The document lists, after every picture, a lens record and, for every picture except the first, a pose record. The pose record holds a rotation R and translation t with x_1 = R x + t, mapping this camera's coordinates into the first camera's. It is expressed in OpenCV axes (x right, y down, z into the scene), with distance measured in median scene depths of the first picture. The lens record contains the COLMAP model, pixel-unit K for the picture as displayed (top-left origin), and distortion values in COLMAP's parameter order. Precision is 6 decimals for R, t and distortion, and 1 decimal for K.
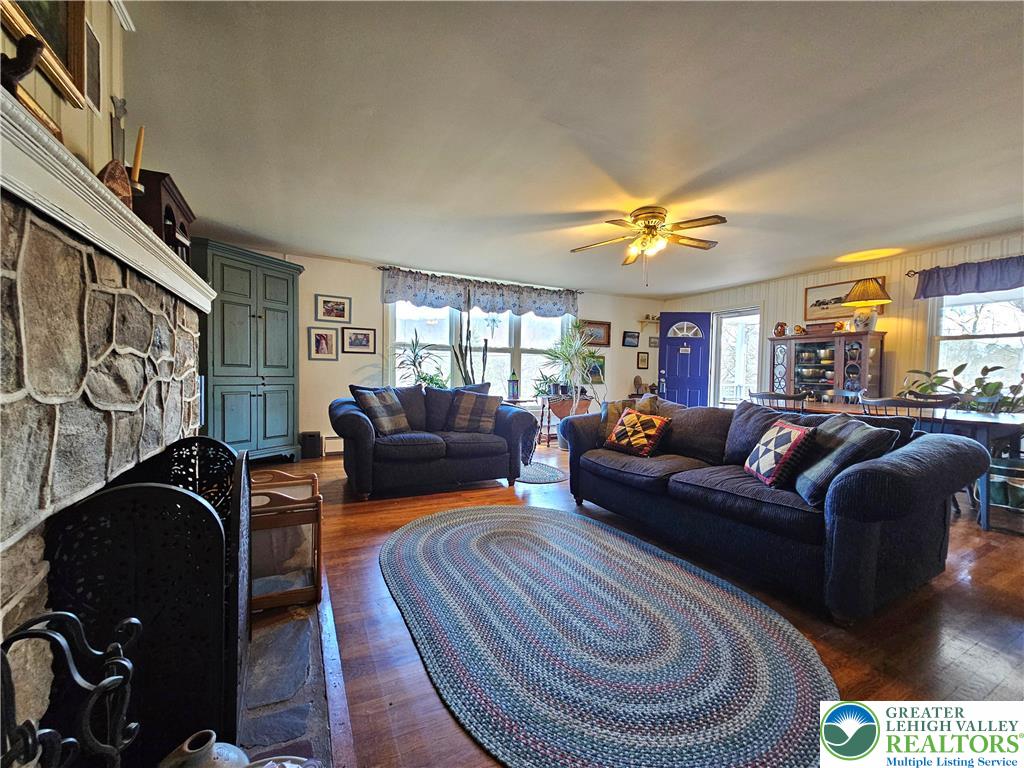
lens RADIAL K [[416.3, 0, 514.8], [0, 416.3, 384.2], [0, 0, 1]] dist [0.002053, -0.000953]
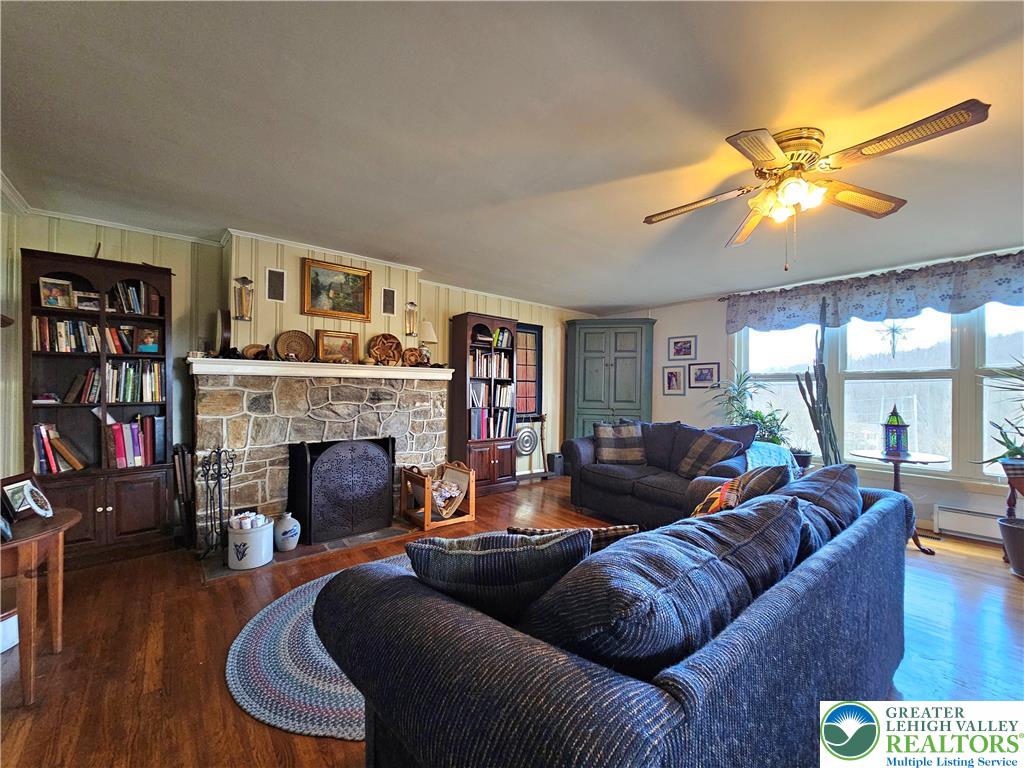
lens RADIAL K [[416.3, 0, 516.0], [0, 416.3, 390.0], [0, 0, 1]] dist [0.002053, -0.000953]
pose [[0.205704, -0.016963, -0.978467, 0.537061], [-0.032170, 0.999192, -0.024085, -0.031063], [0.978085, 0.036432, 0.204992, 0.352560]]
